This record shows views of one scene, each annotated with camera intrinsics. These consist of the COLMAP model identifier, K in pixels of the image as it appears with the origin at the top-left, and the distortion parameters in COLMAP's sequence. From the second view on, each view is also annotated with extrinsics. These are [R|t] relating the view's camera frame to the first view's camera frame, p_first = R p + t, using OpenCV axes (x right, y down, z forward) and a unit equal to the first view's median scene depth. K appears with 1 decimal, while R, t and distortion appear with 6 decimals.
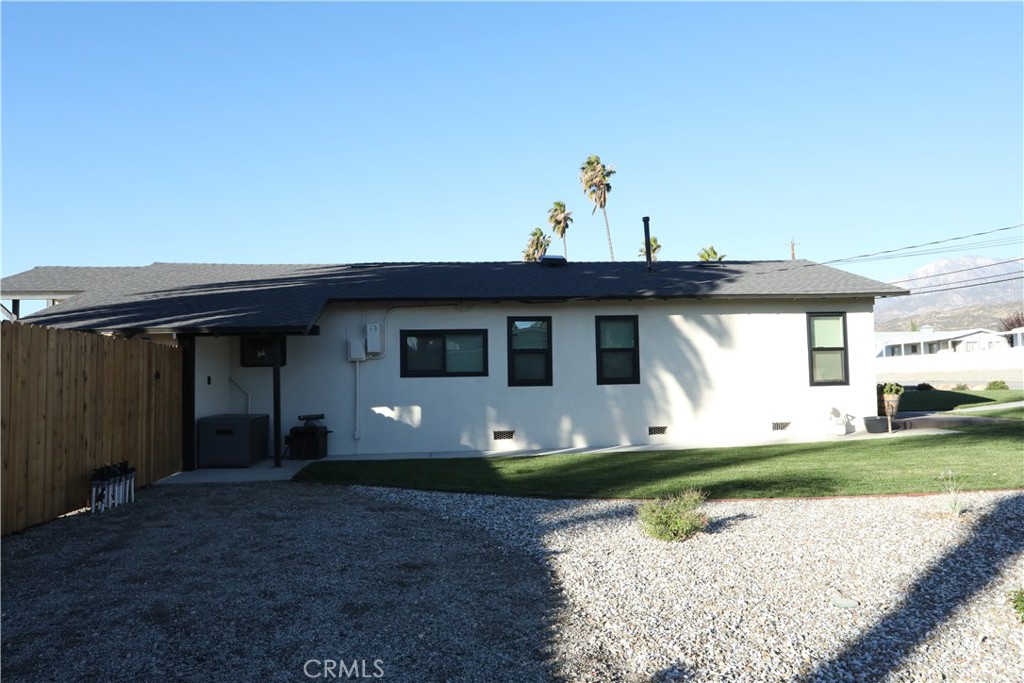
lens RADIAL K [[740.5, 0, 510.6], [0, 740.5, 322.0], [0, 0, 1]] dist [-0.050851, 0.104440]
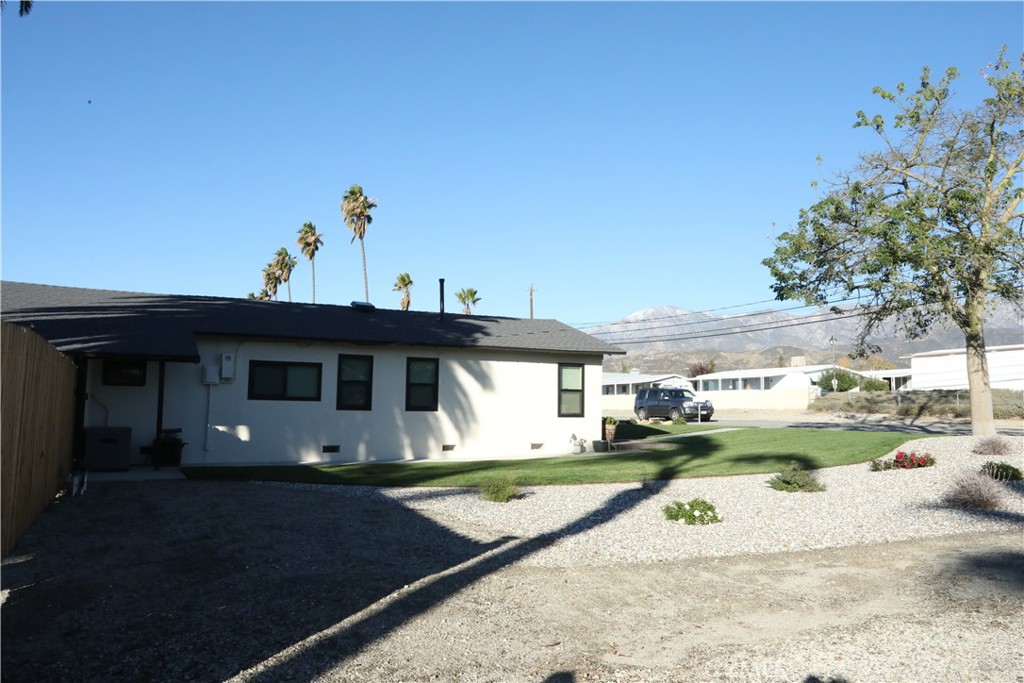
lens RADIAL K [[833.1, 0, 512.0], [0, 833.1, 341.5], [0, 0, 1]] dist [0.000259, -0.001660]
pose [[0.931212, 0.062412, 0.359093, -0.228622], [-0.061762, 0.998002, -0.013295, -0.026410], [-0.359206, -0.009798, 0.933207, -0.395880]]
